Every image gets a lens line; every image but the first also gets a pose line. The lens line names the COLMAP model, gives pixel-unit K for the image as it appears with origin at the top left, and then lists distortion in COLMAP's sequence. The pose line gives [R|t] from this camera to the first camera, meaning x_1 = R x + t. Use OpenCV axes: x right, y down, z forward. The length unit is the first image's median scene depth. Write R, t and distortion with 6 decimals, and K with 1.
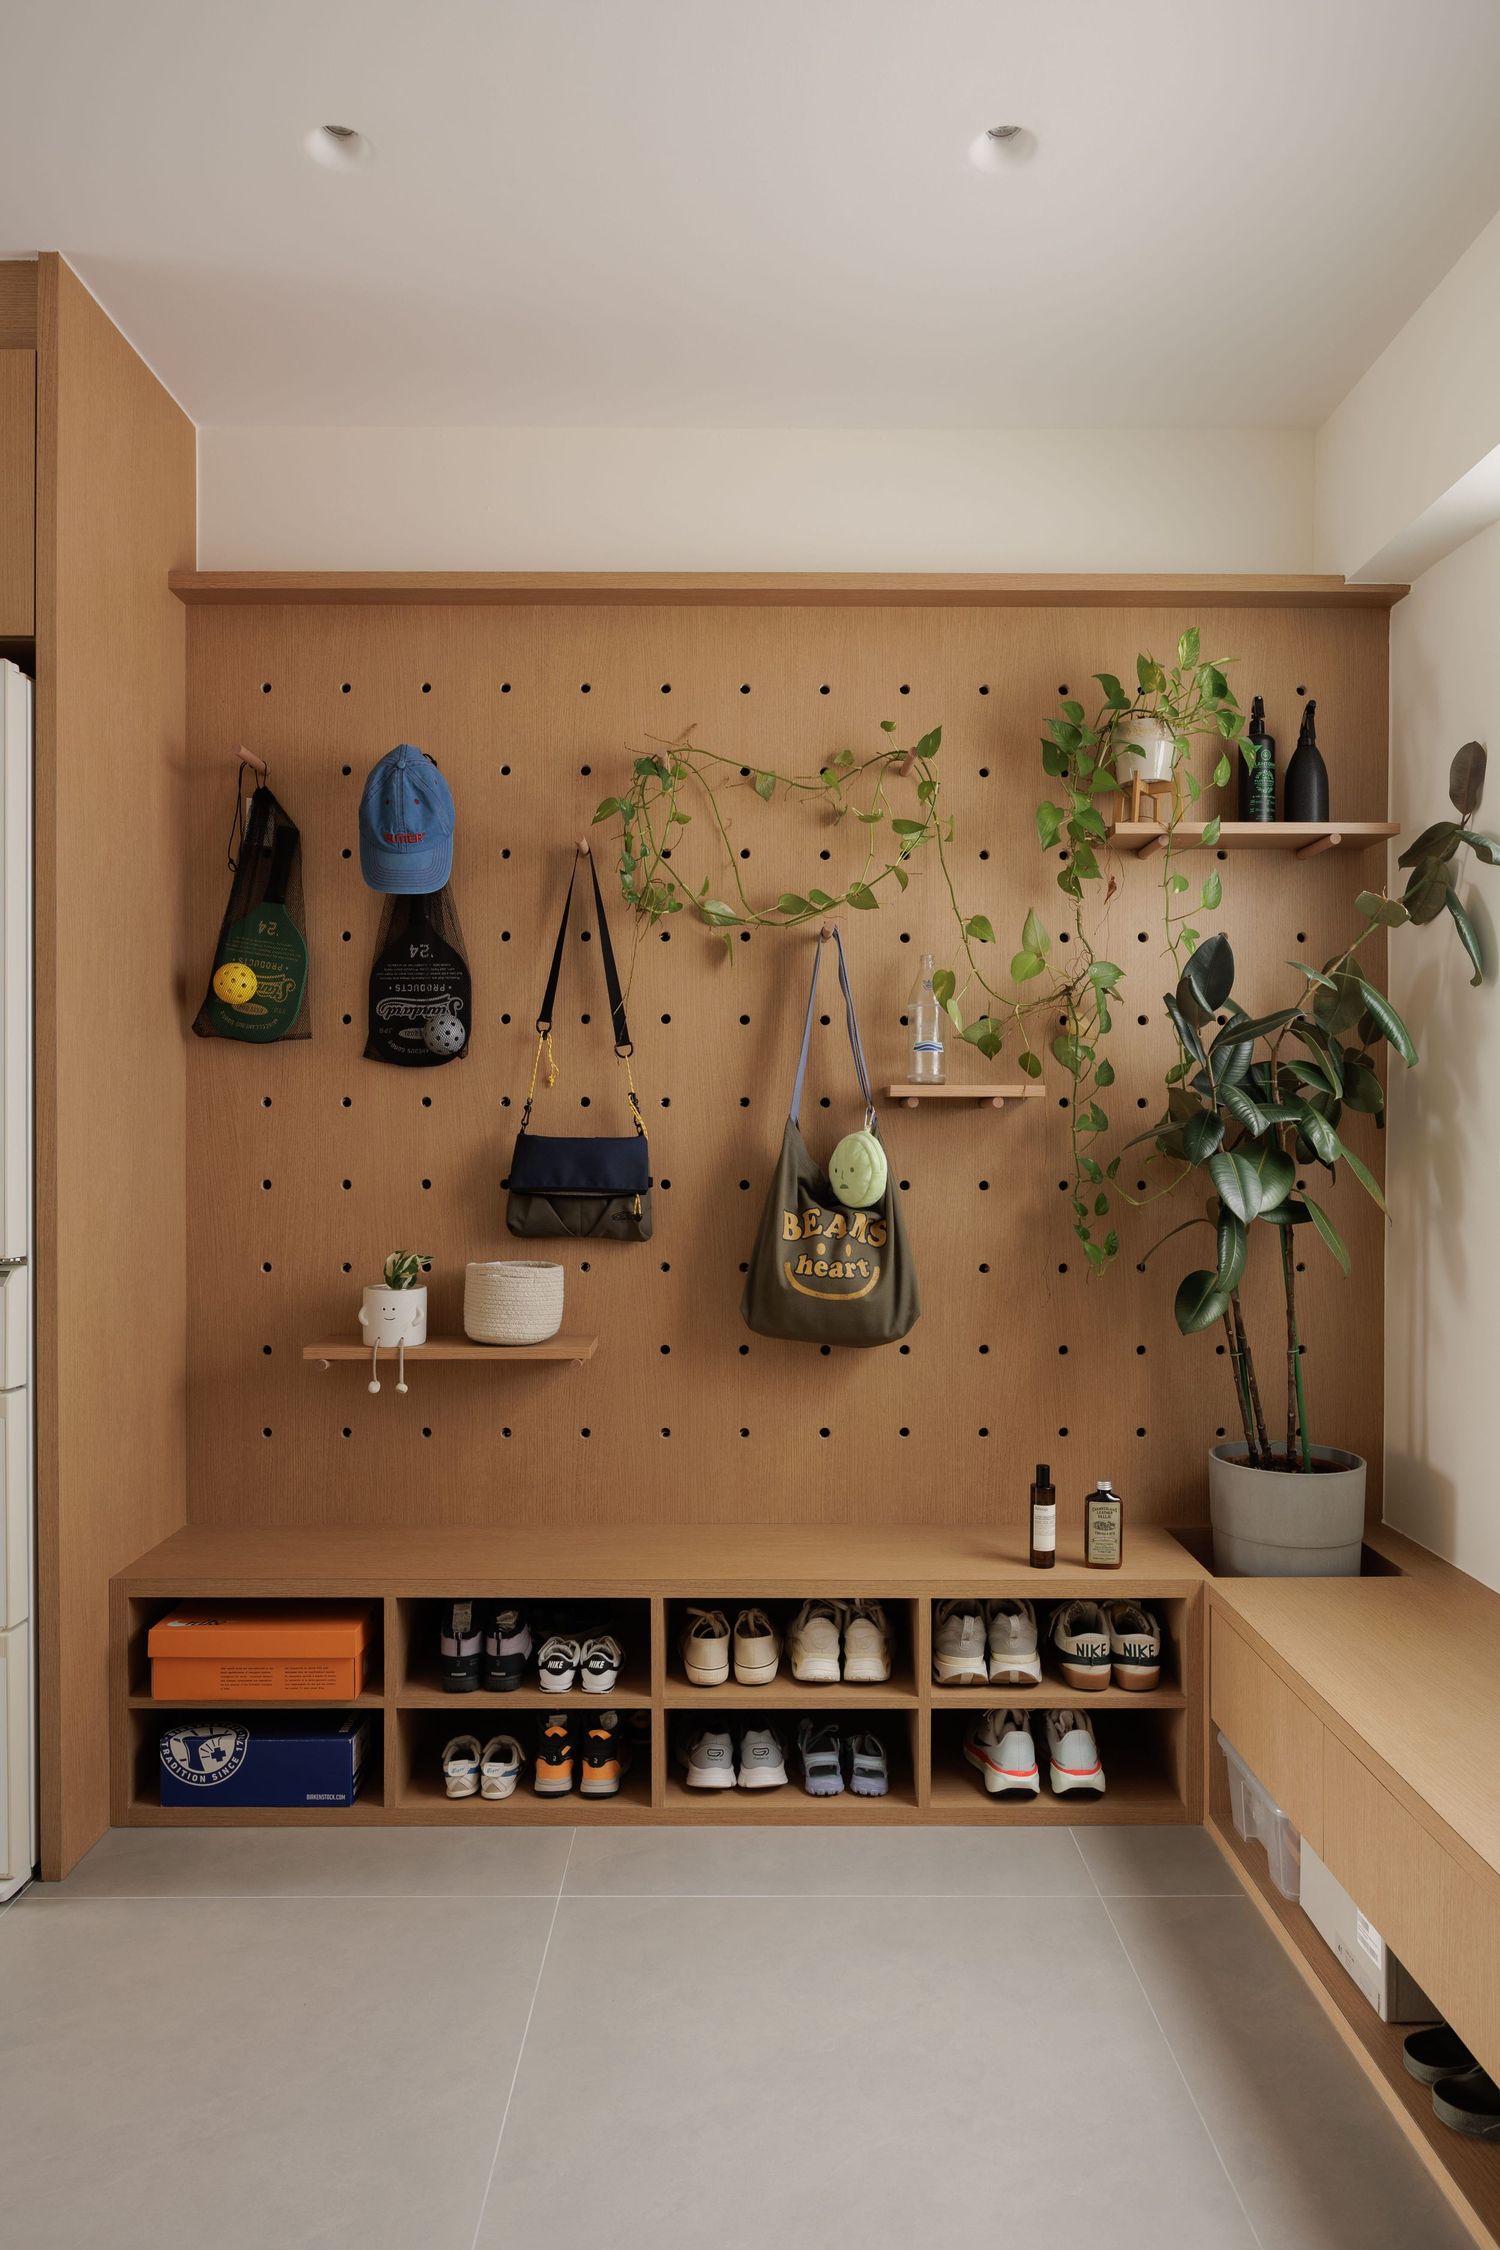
lens RADIAL K [[1485.6, 0, 754.3], [0, 1485.6, 1120.9], [0, 0, 1]] dist [0.003001, -0.000577]
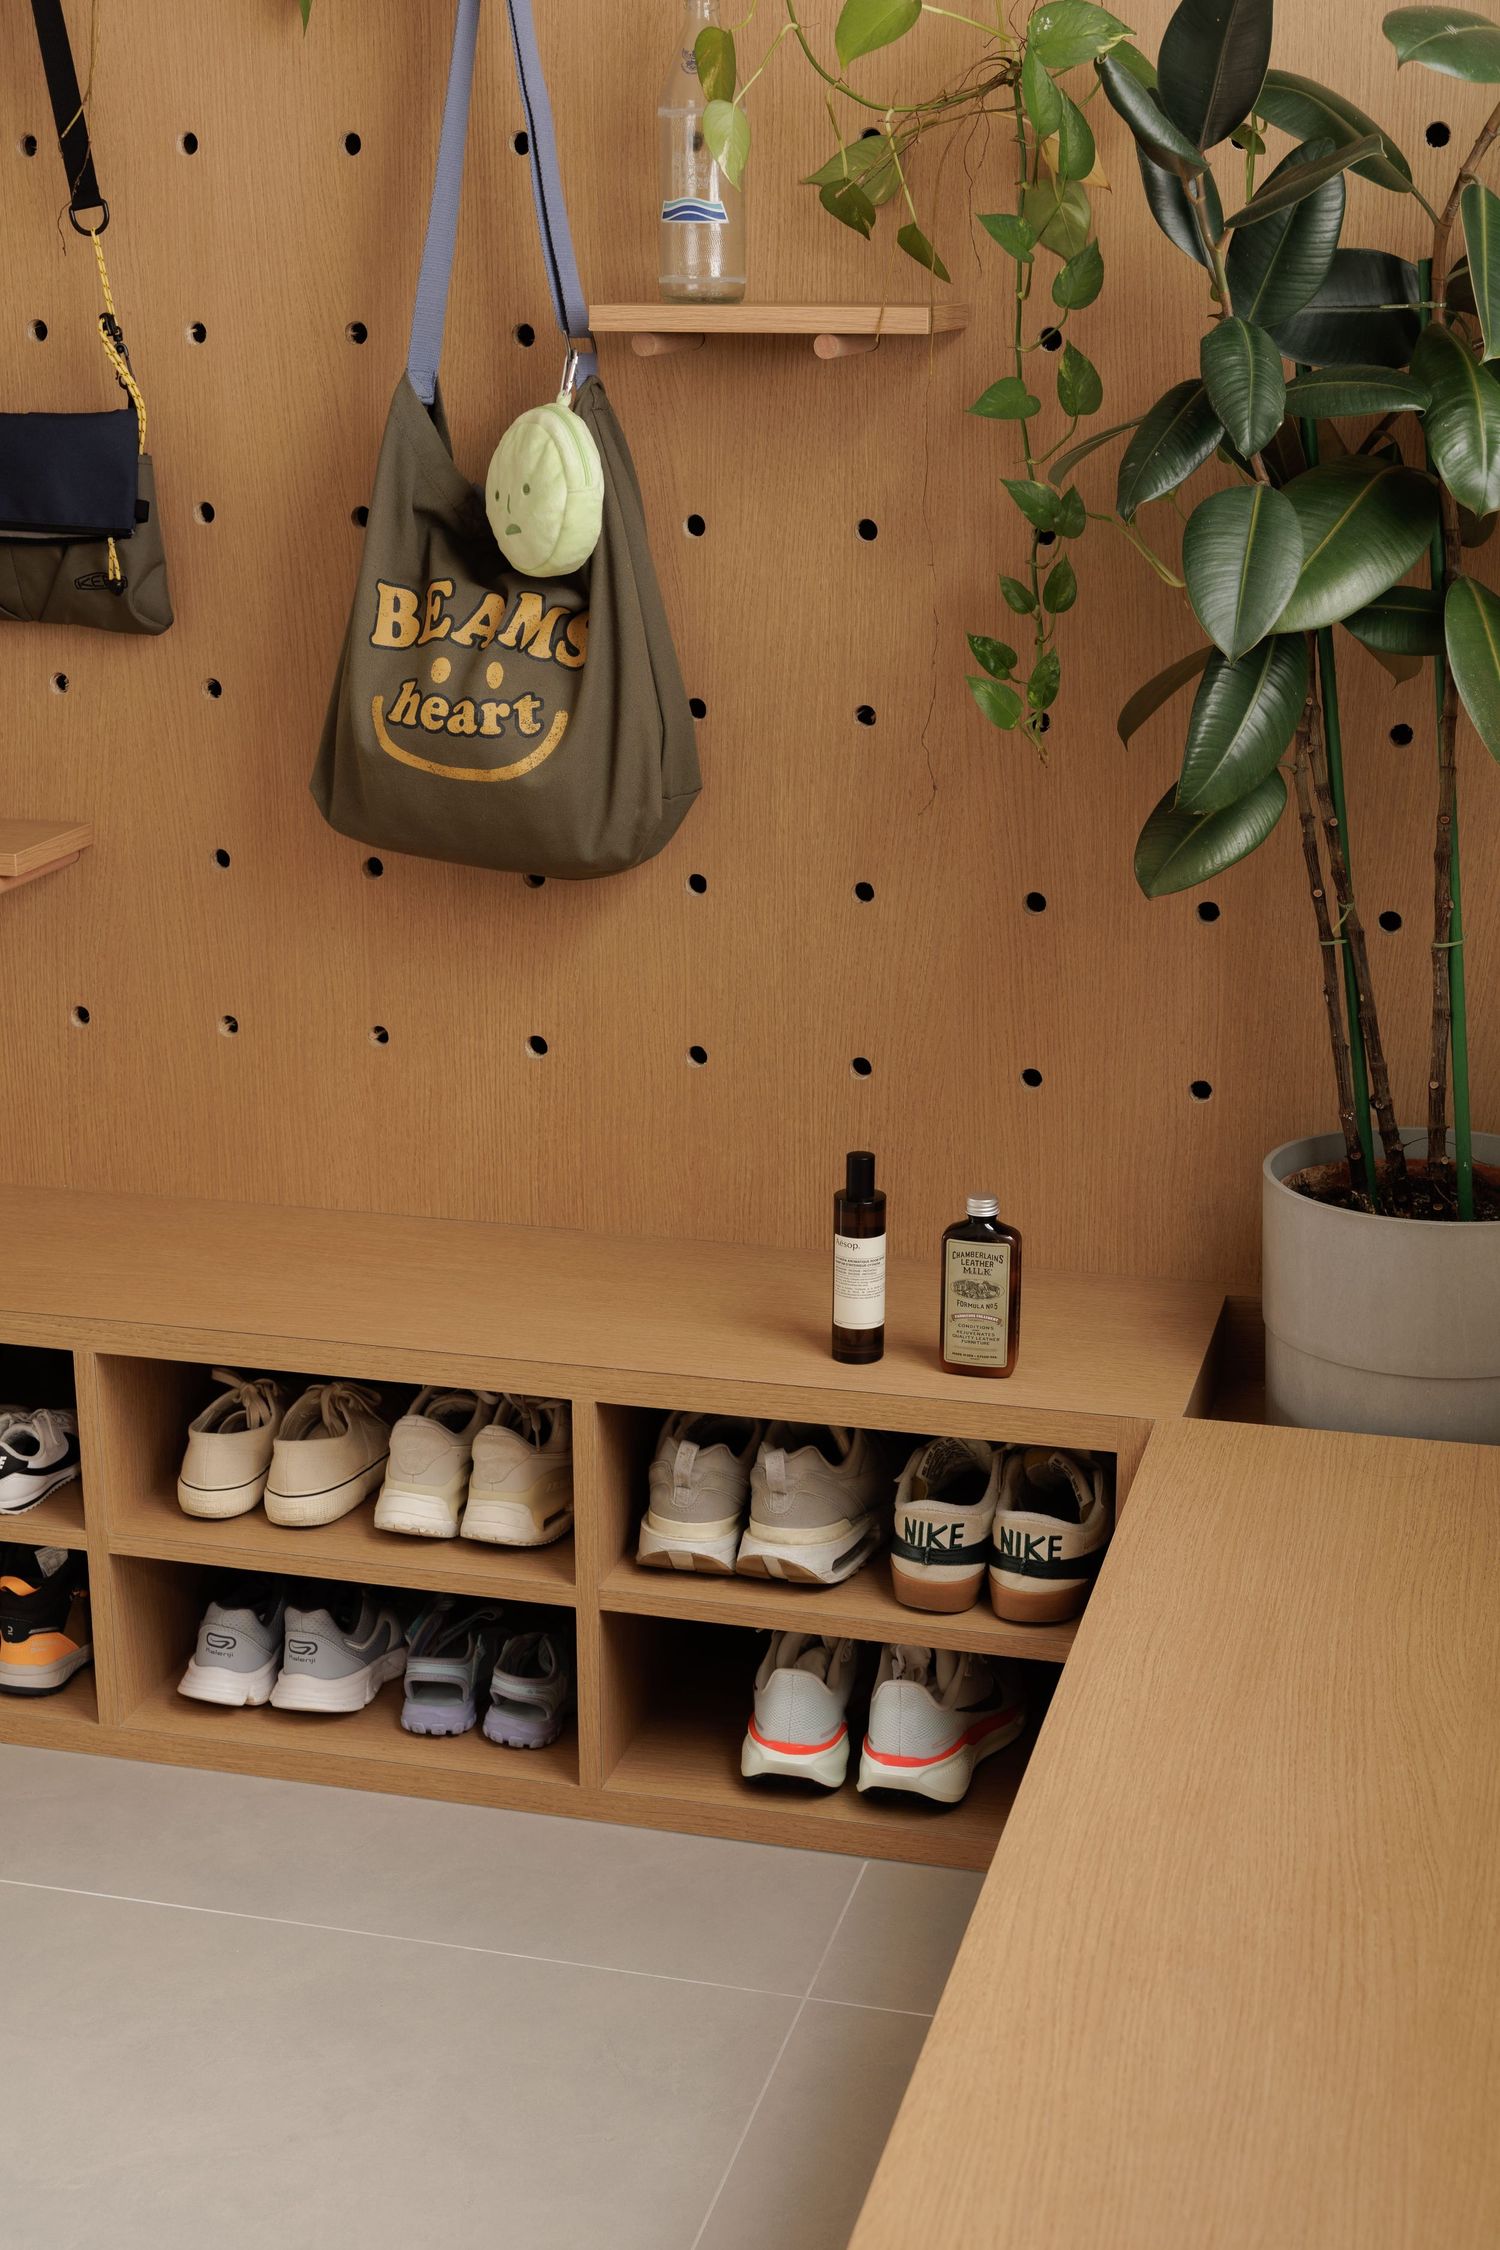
lens RADIAL K [[3261.1, 0, 747.9], [0, 3261.1, 1125.7], [0, 0, 1]] dist [0.007029, 0.000000]
pose [[0.960877, 0.071854, -0.267494, 0.433394], [0.004738, 0.961359, 0.275259, -0.059026], [0.276936, -0.265757, 0.923406, 0.046817]]
